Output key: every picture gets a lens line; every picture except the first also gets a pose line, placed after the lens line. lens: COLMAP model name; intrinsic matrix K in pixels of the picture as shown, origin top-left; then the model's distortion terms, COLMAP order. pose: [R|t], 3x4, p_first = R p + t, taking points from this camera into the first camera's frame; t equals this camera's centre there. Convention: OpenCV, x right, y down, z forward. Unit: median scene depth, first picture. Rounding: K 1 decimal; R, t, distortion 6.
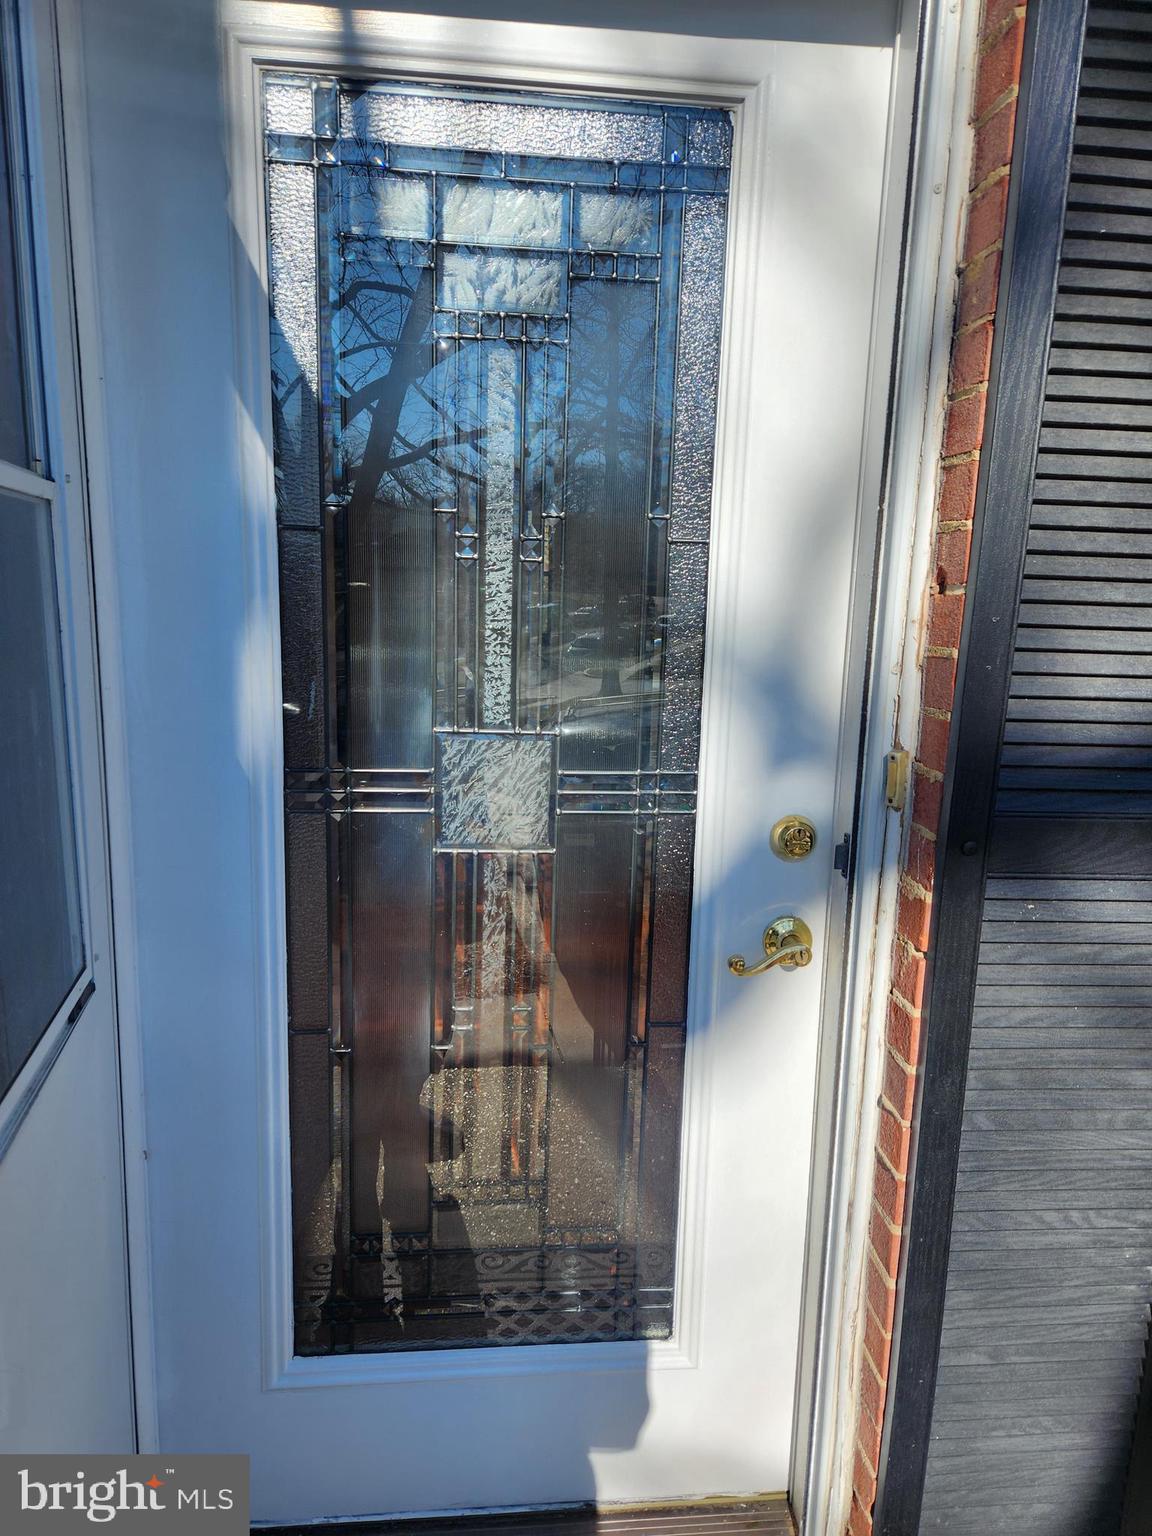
lens RADIAL K [[1015.0, 0, 570.5], [0, 1015.0, 777.8], [0, 0, 1]] dist [0.072226, -0.058746]
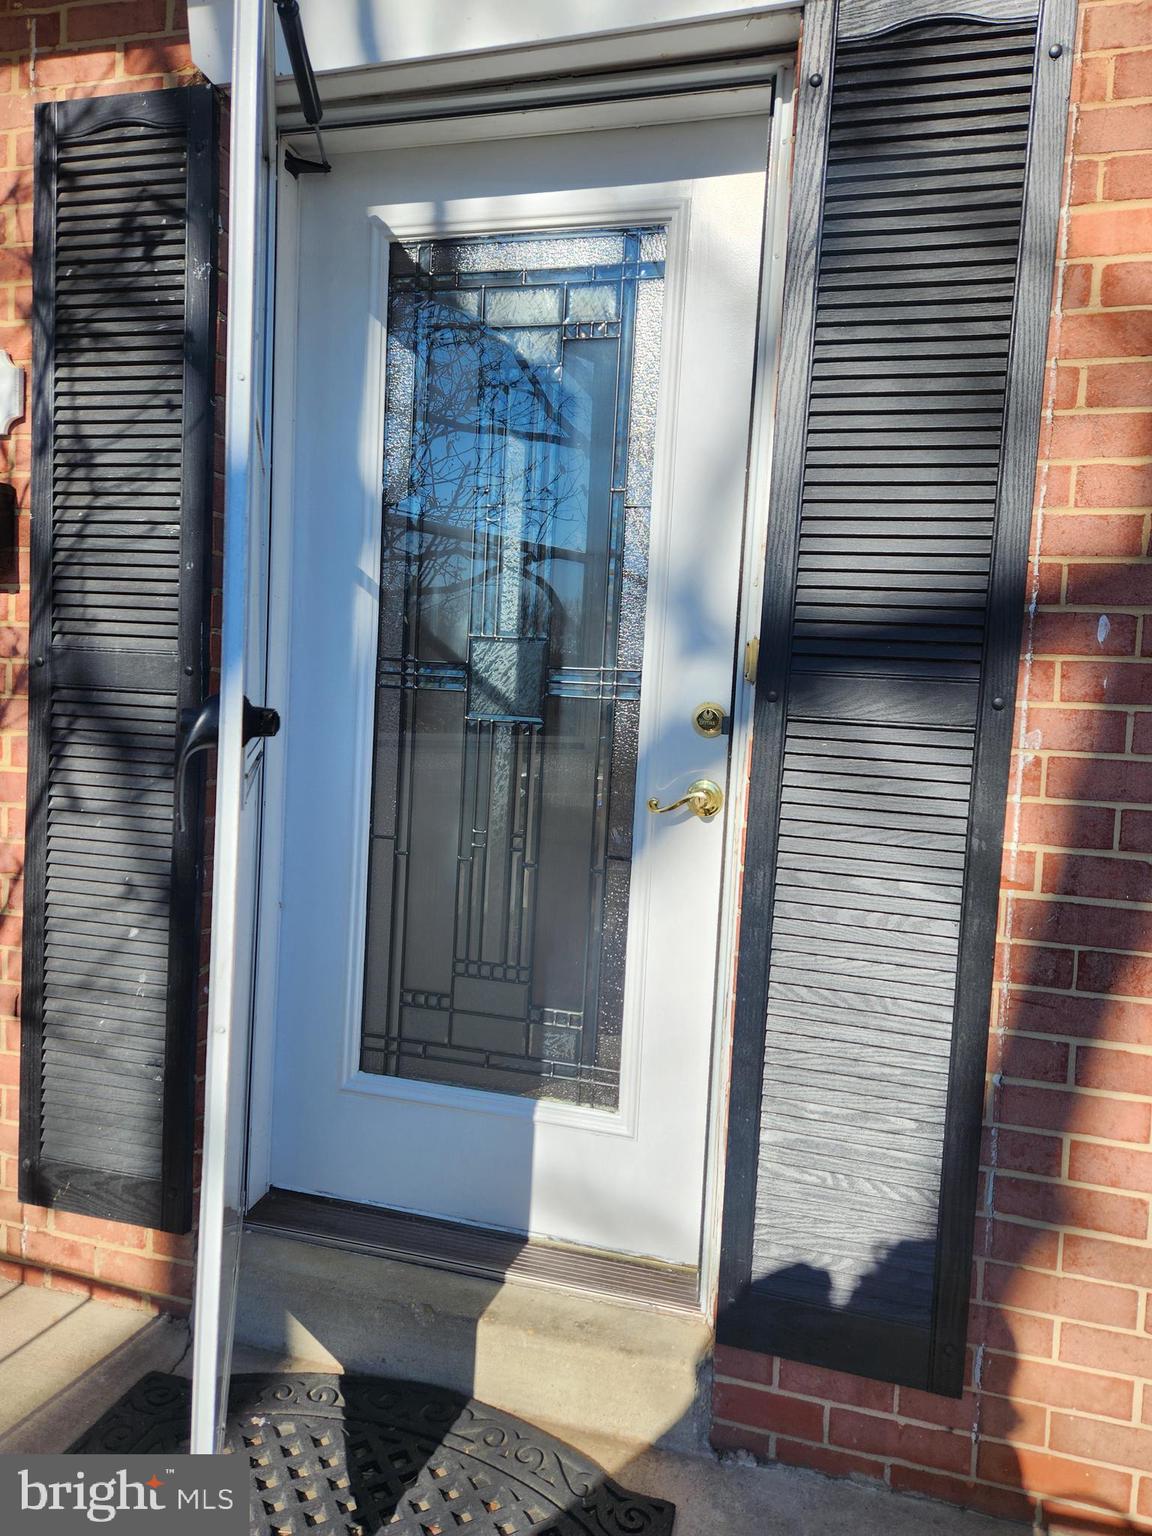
lens RADIAL K [[1015.0, 0, 580.4], [0, 1015.0, 759.6], [0, 0, 1]] dist [0.072226, -0.058746]
pose [[0.937523, 0.043504, -0.345193, 0.580836], [-0.088954, 0.989148, -0.116933, 0.314045], [0.336360, 0.140334, 0.931219, -0.336731]]
